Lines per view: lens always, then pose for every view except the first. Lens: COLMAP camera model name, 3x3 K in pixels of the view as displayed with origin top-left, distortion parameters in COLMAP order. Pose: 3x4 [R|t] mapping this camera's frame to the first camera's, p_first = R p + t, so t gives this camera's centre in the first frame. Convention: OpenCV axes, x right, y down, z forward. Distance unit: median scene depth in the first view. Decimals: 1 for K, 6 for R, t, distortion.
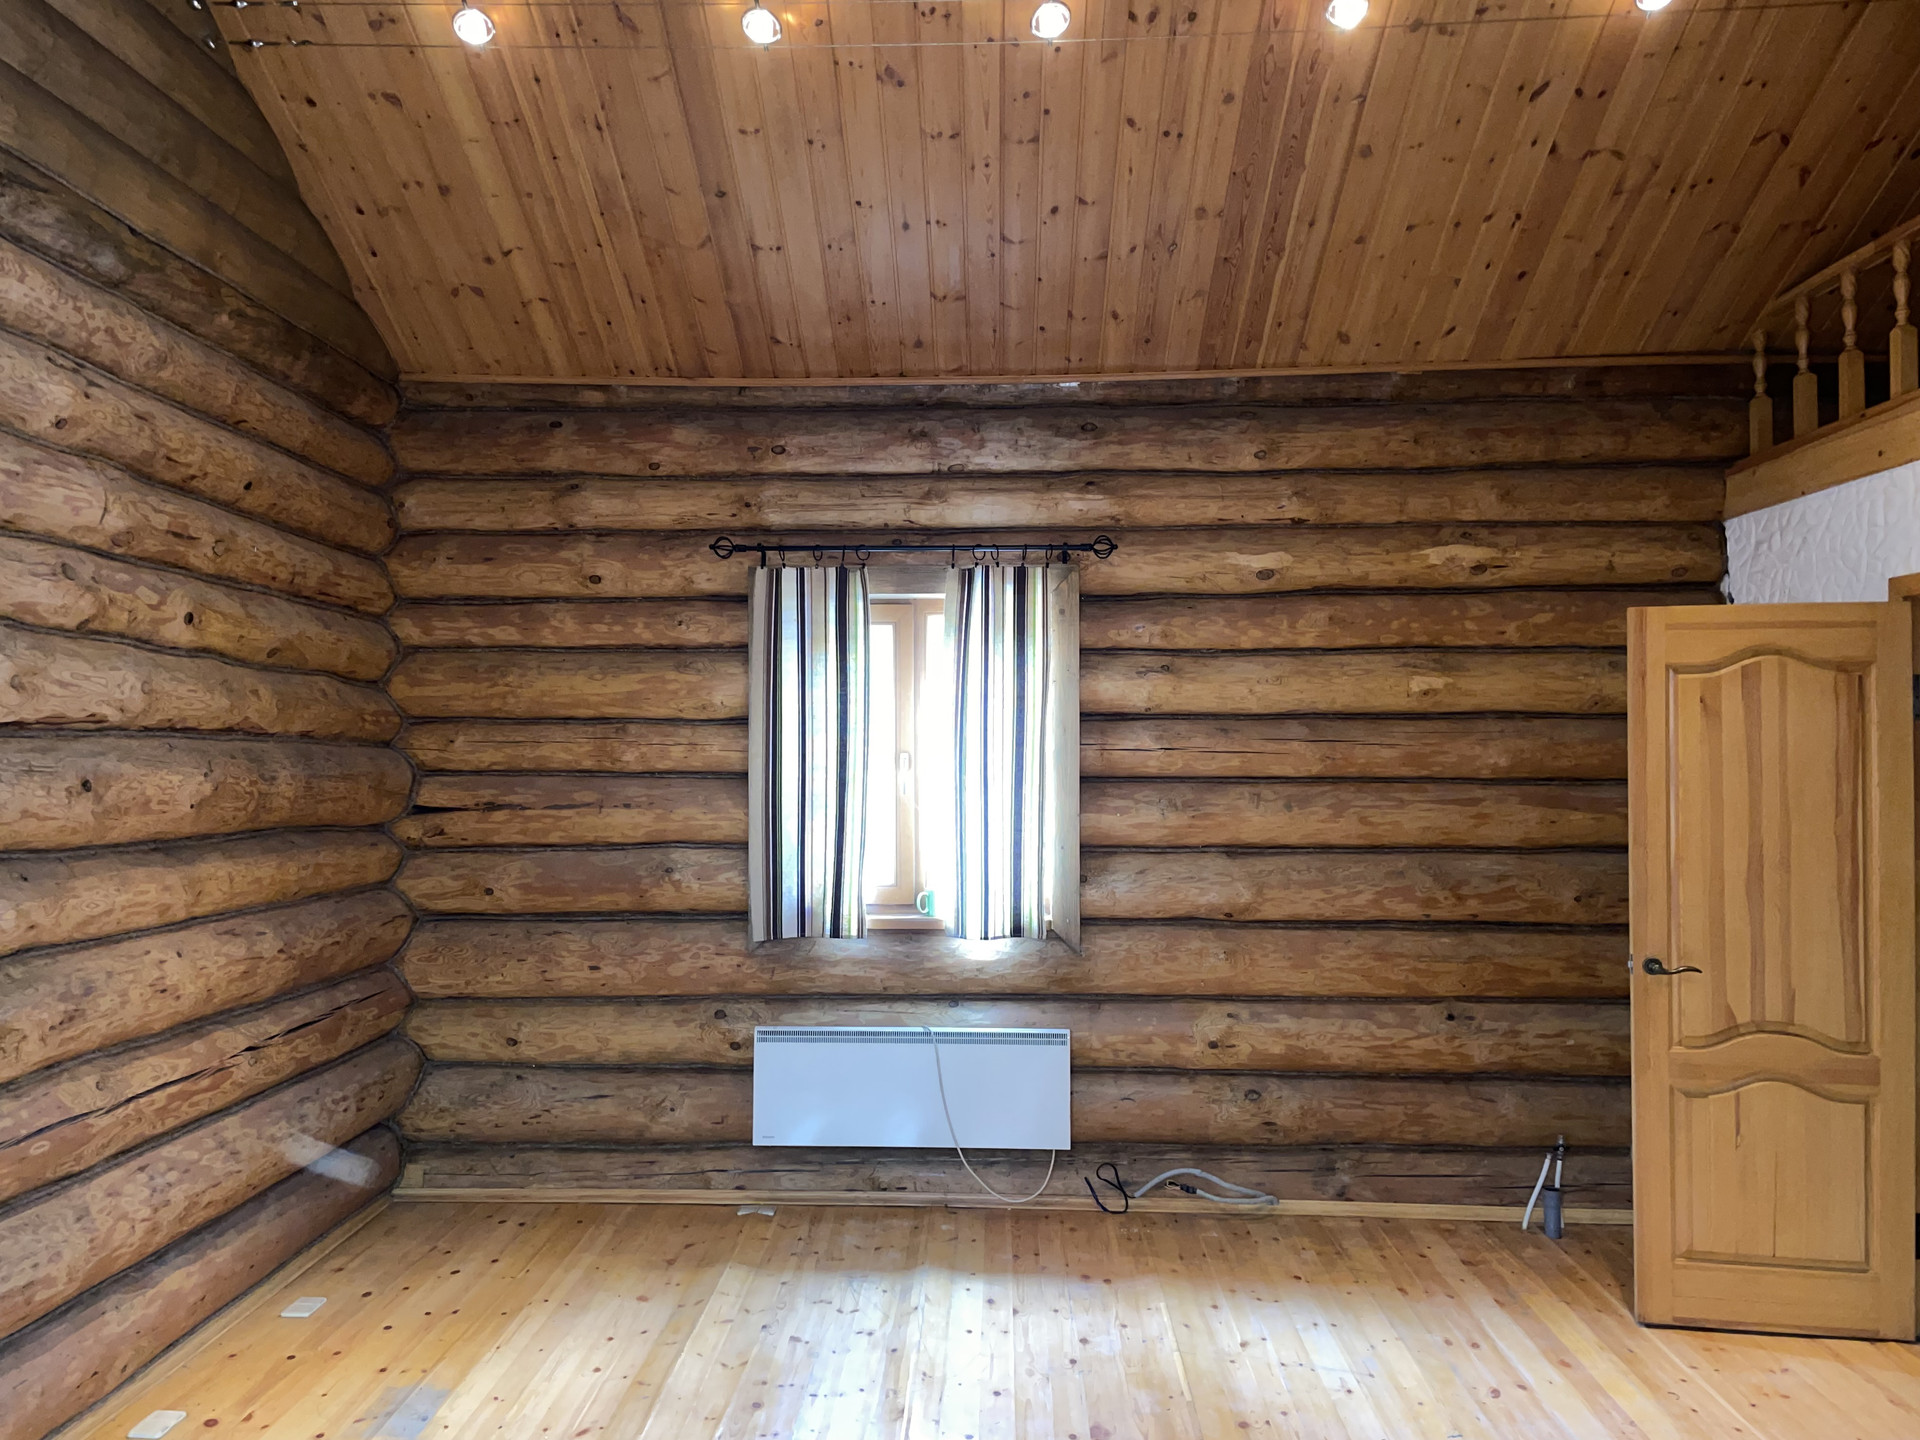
lens RADIAL K [[1467.4, 0, 965.7], [0, 1467.4, 719.6], [0, 0, 1]] dist [0.111638, -0.146313]
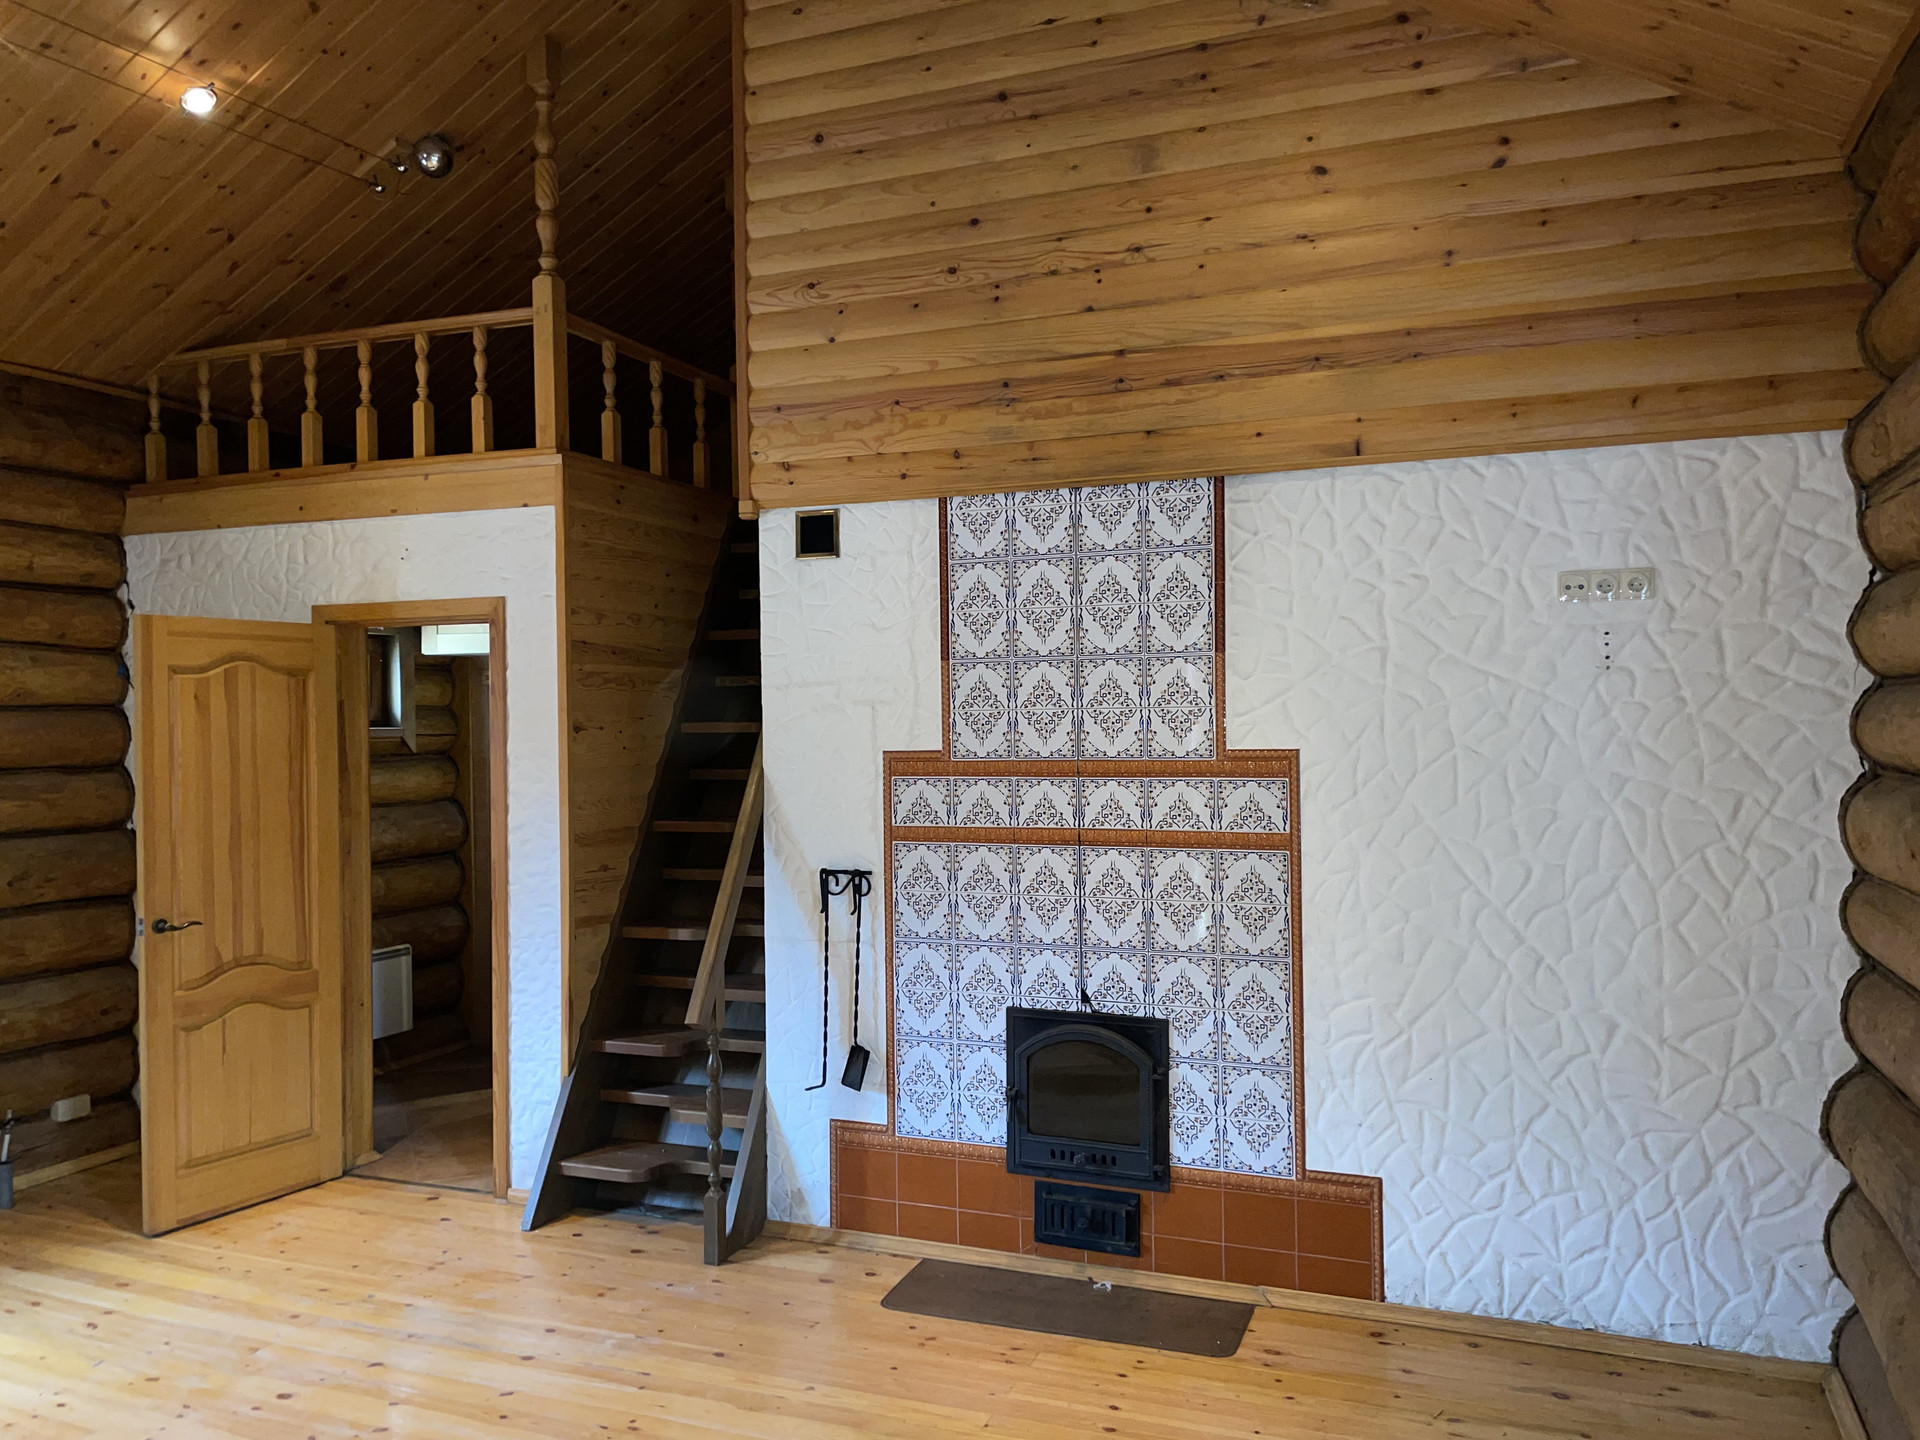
lens RADIAL K [[1467.4, 0, 965.7], [0, 1467.4, 719.6], [0, 0, 1]] dist [0.111638, -0.146313]
pose [[0.318376, -0.004903, 0.947952, -0.433966], [-0.004963, 0.999964, 0.006839, -0.005705], [-0.947951, -0.006882, 0.318341, 0.040504]]
